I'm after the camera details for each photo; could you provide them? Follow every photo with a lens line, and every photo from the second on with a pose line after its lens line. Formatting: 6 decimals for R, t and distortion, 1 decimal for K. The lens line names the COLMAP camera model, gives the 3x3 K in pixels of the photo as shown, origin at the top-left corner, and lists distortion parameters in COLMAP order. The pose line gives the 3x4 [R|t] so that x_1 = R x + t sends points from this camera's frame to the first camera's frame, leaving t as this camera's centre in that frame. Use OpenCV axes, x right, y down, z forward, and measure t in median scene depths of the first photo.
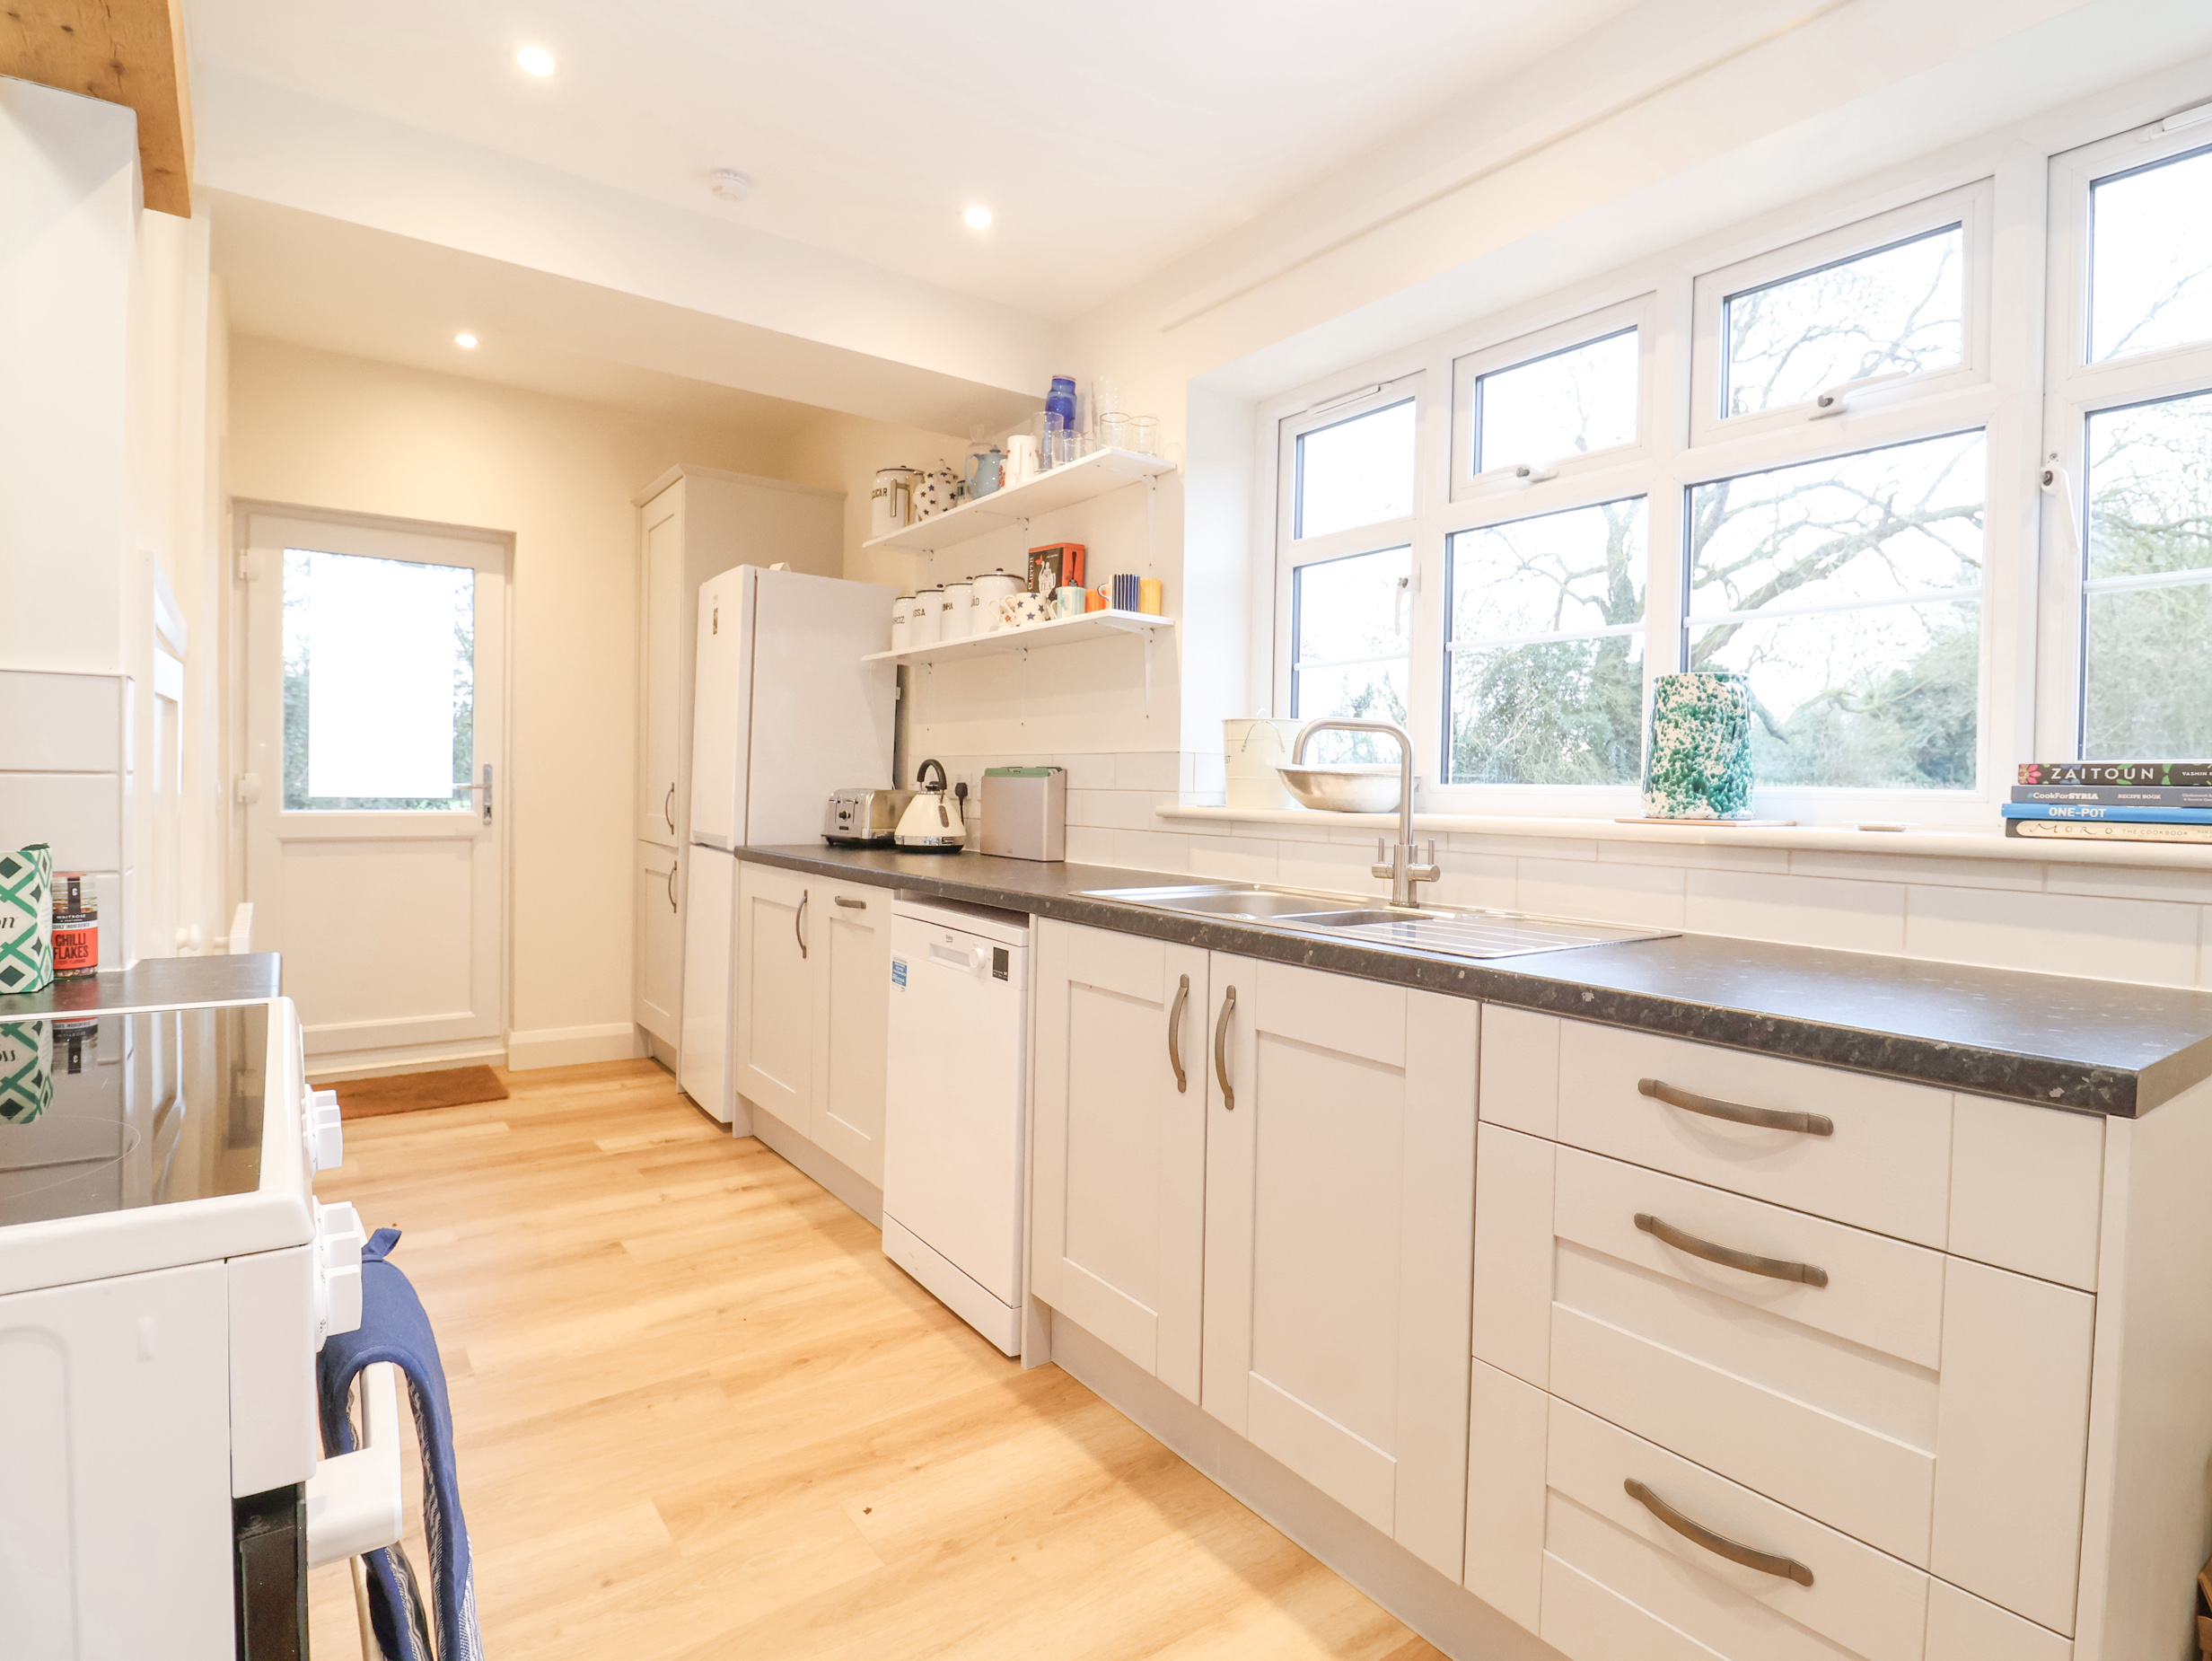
lens RADIAL K [[1147.2, 0, 1116.6], [0, 1147.2, 809.8], [0, 0, 1]] dist [0.003097, -0.016714]
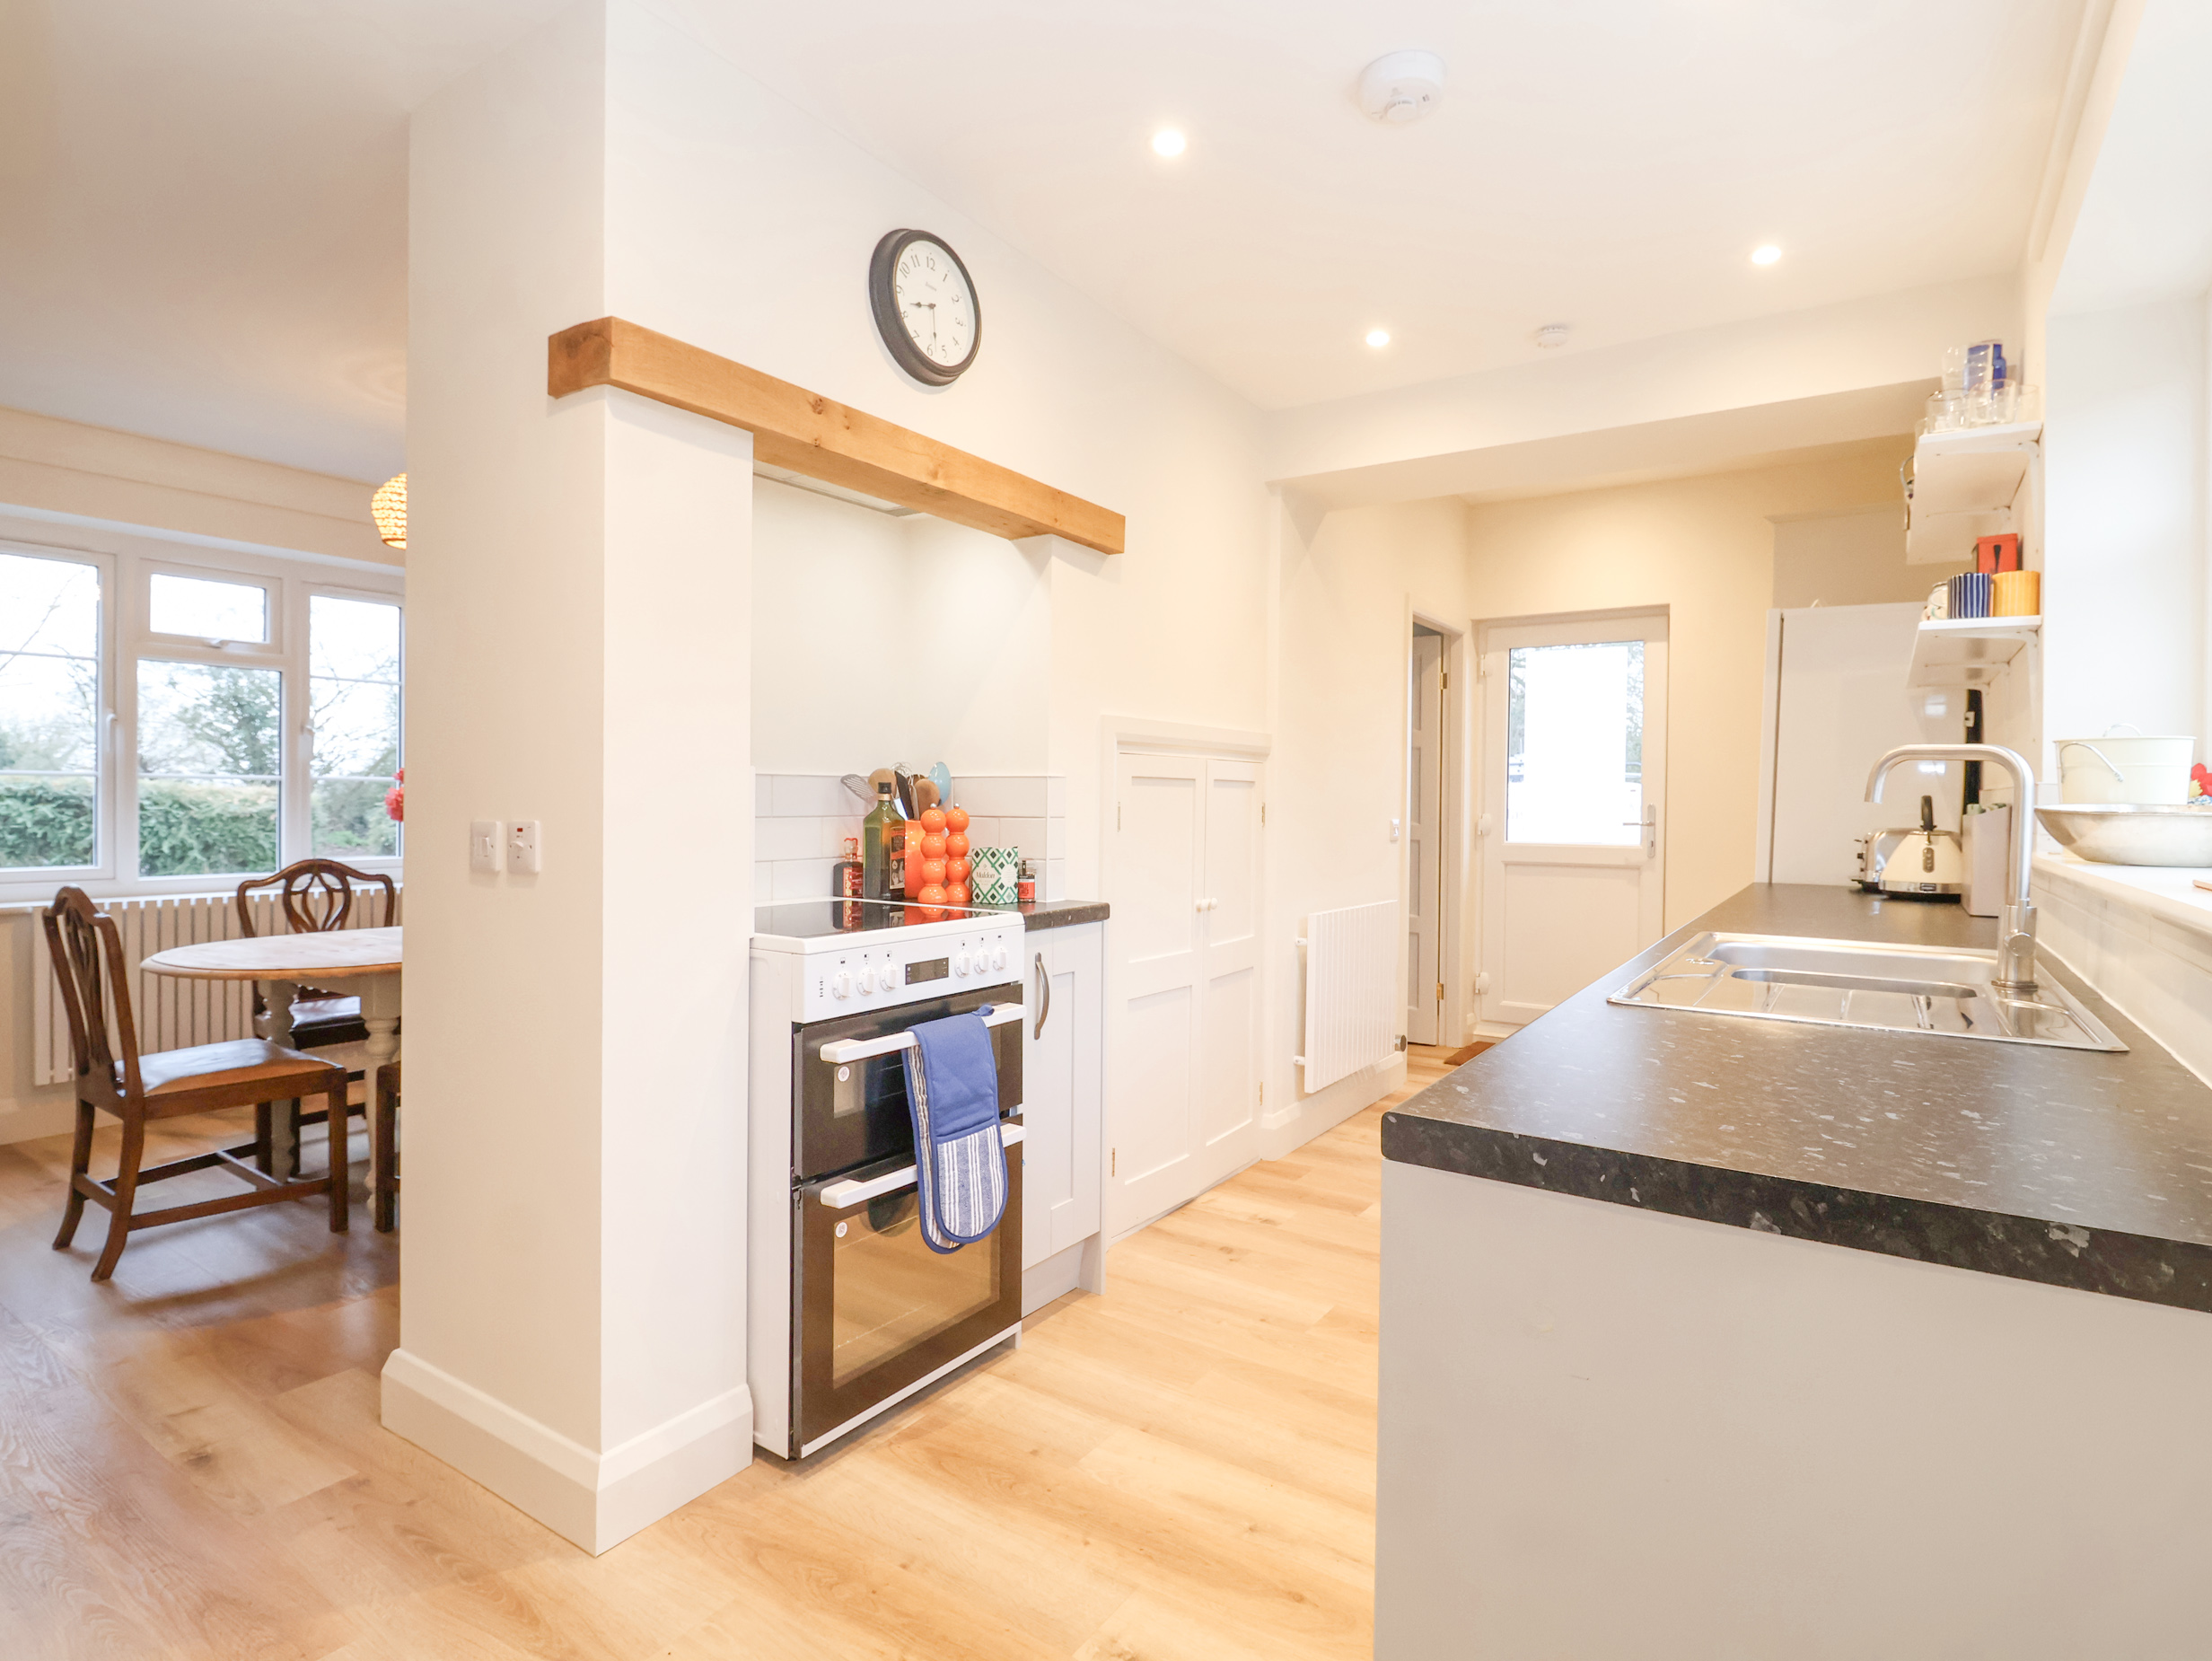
lens RADIAL K [[1147.2, 0, 1116.6], [0, 1147.2, 809.8], [0, 0, 1]] dist [0.003097, -0.016714]
pose [[0.342226, -0.007643, -0.939586, 0.571209], [-0.022298, 0.999619, -0.016253, -0.005439], [0.939353, 0.026513, 0.341926, 0.133465]]
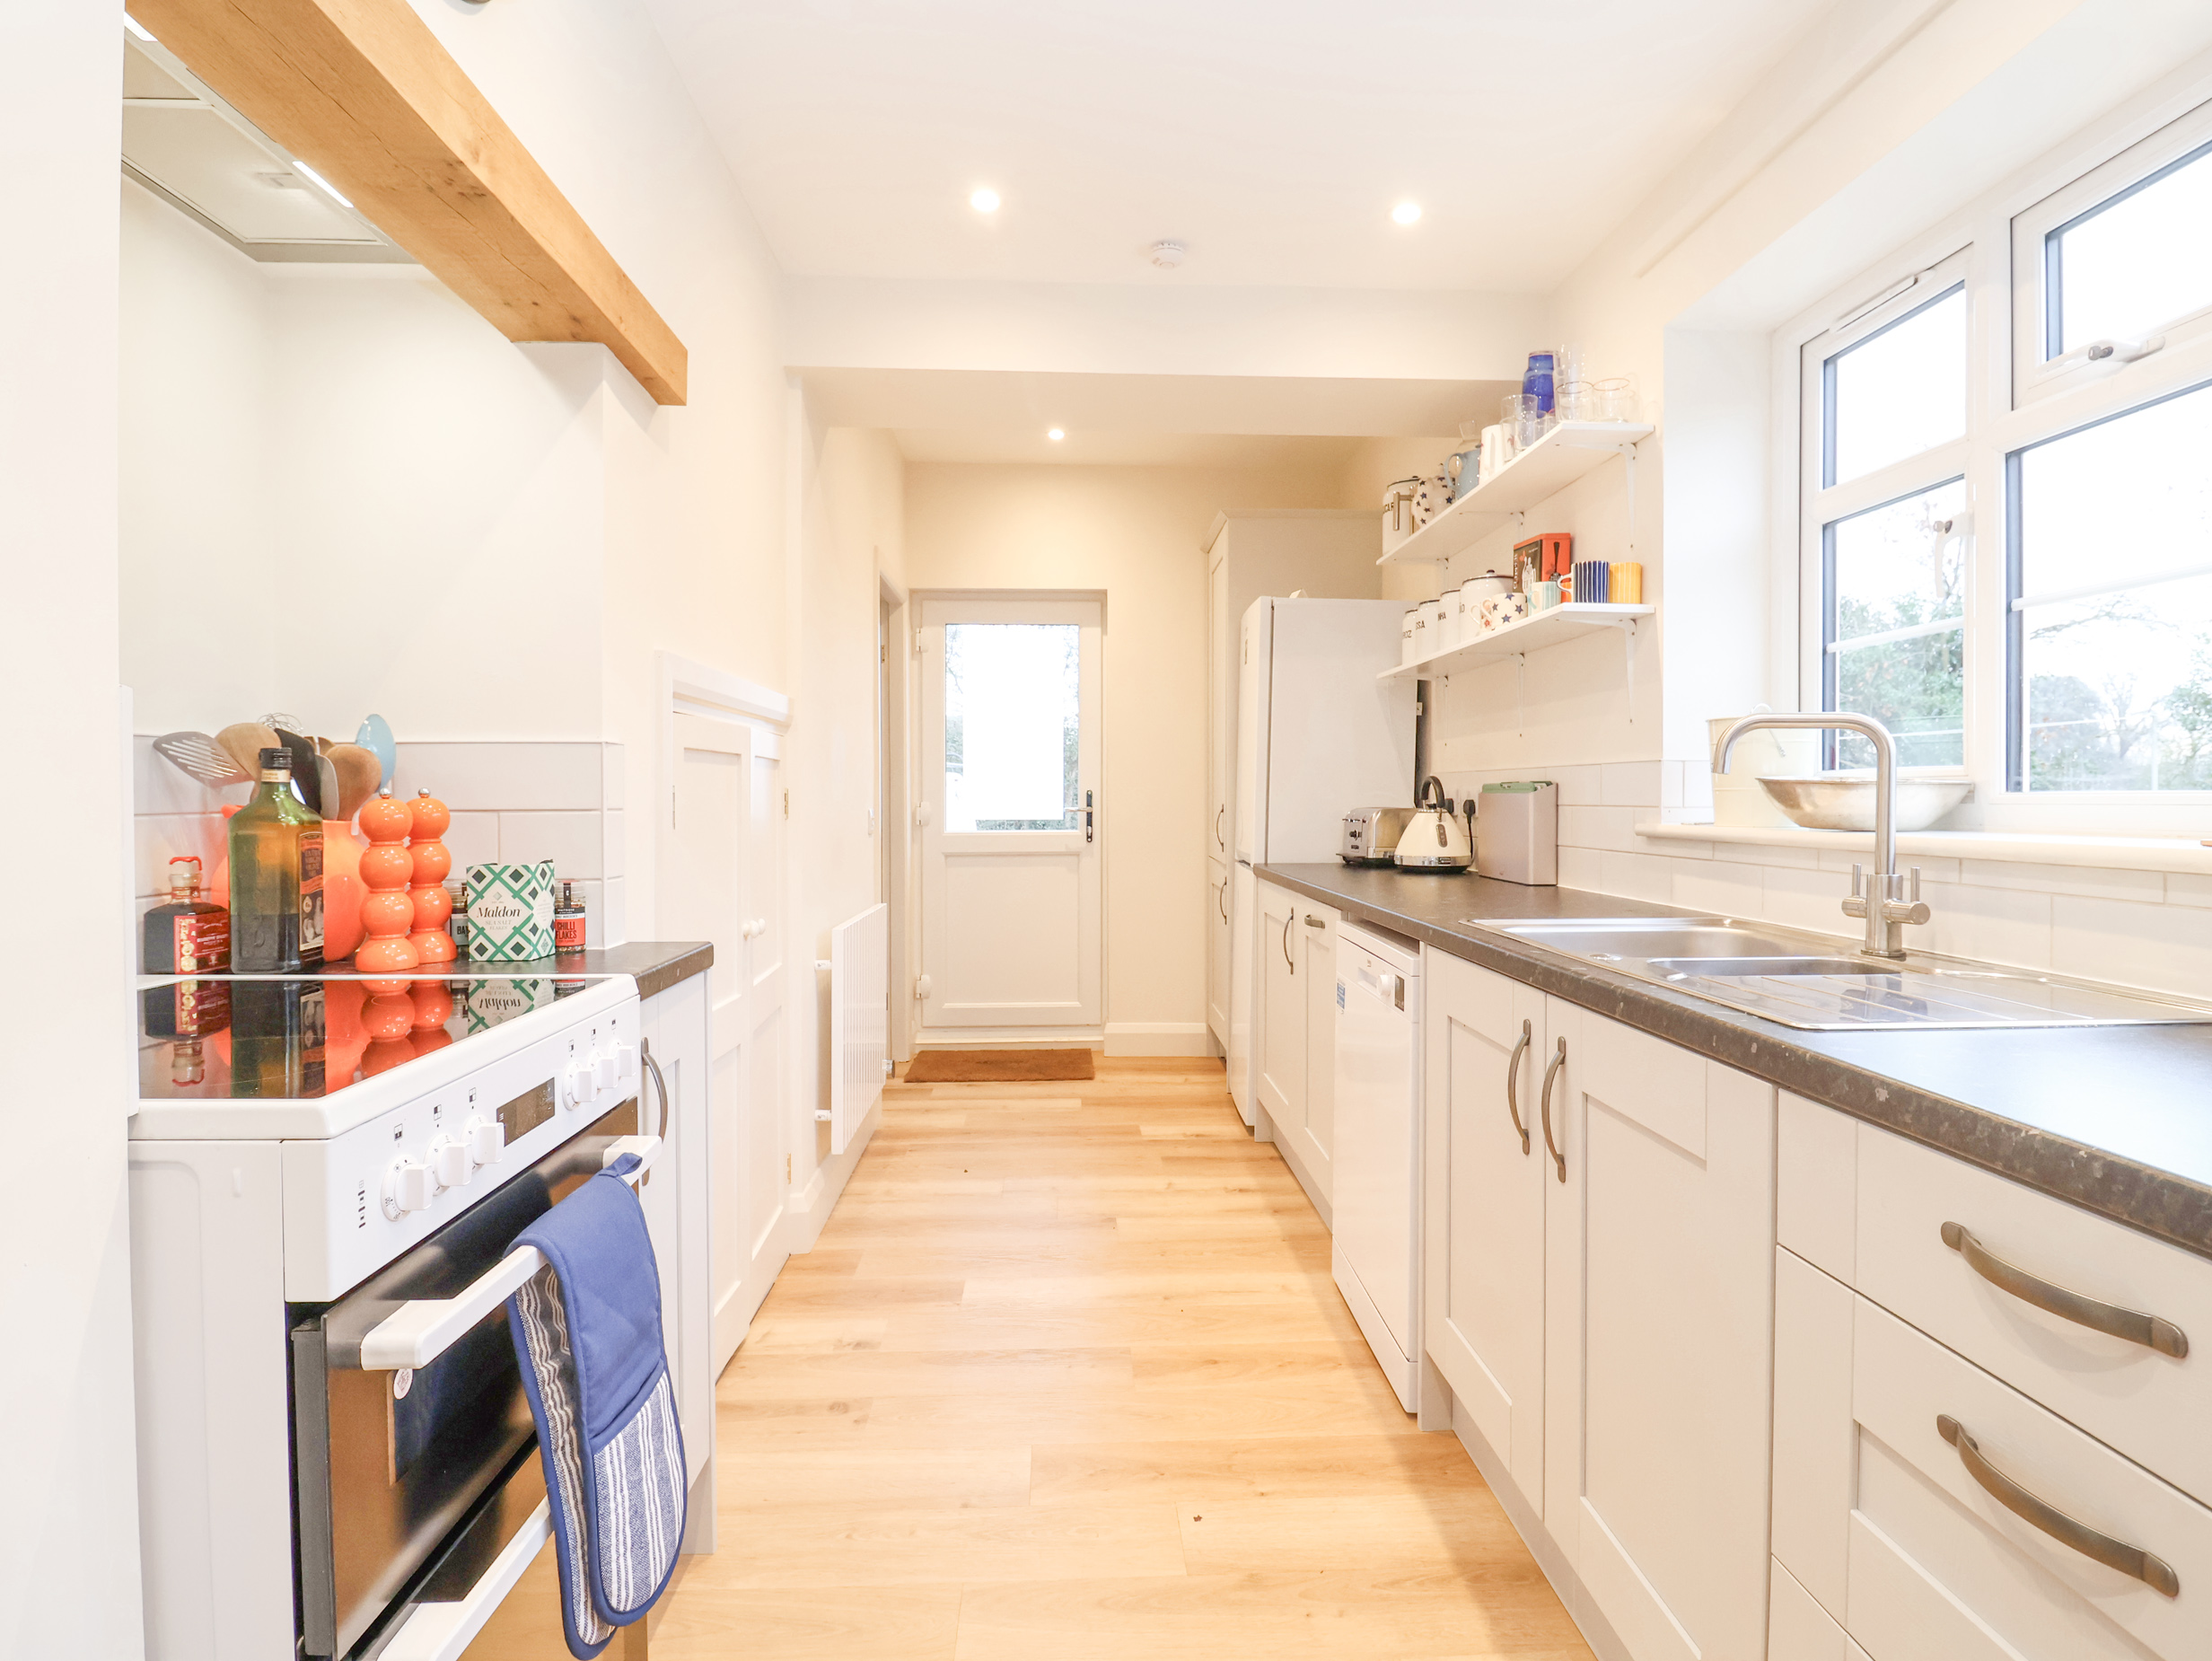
lens RADIAL K [[1147.2, 0, 1116.6], [0, 1147.2, 809.8], [0, 0, 1]] dist [0.003097, -0.016714]
pose [[0.833733, -0.013633, -0.551999, 0.186048], [0.005977, 0.999859, -0.015667, -0.002608], [0.552135, 0.009763, 0.833697, 0.064687]]
